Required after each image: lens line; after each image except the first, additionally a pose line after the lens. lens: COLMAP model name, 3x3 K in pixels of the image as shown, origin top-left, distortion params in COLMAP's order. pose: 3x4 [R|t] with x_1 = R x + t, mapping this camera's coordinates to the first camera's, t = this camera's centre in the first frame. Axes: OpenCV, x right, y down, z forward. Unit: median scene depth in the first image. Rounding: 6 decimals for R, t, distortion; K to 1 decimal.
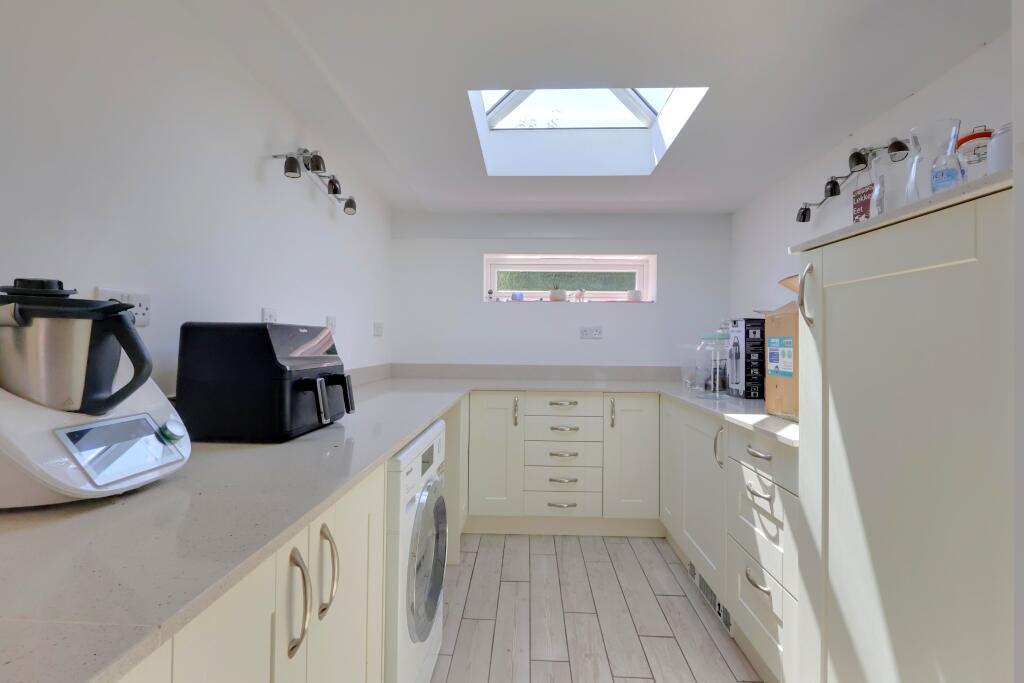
lens RADIAL K [[469.7, 0, 510.1], [0, 469.7, 340.6], [0, 0, 1]] dist [-0.001793, 0.000861]
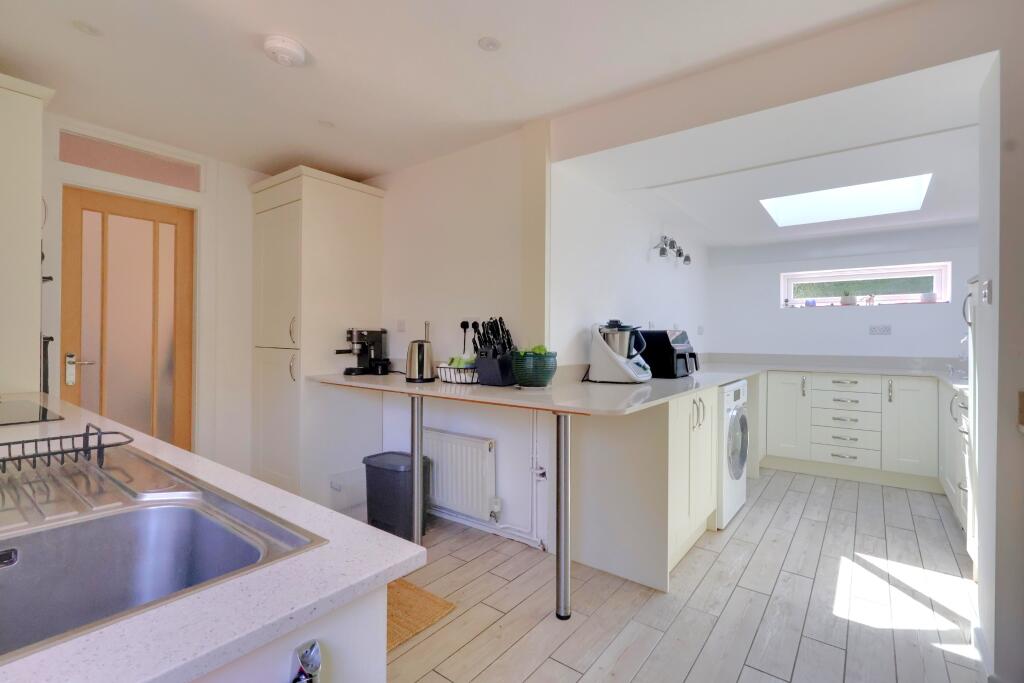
lens RADIAL K [[469.7, 0, 509.2], [0, 469.7, 339.6], [0, 0, 1]] dist [-0.001793, 0.000861]
pose [[0.813735, -0.003033, -0.581229, 0.113057], [0.005848, 0.999978, 0.002968, -0.000154], [0.581207, -0.005815, 0.813735, -0.678739]]
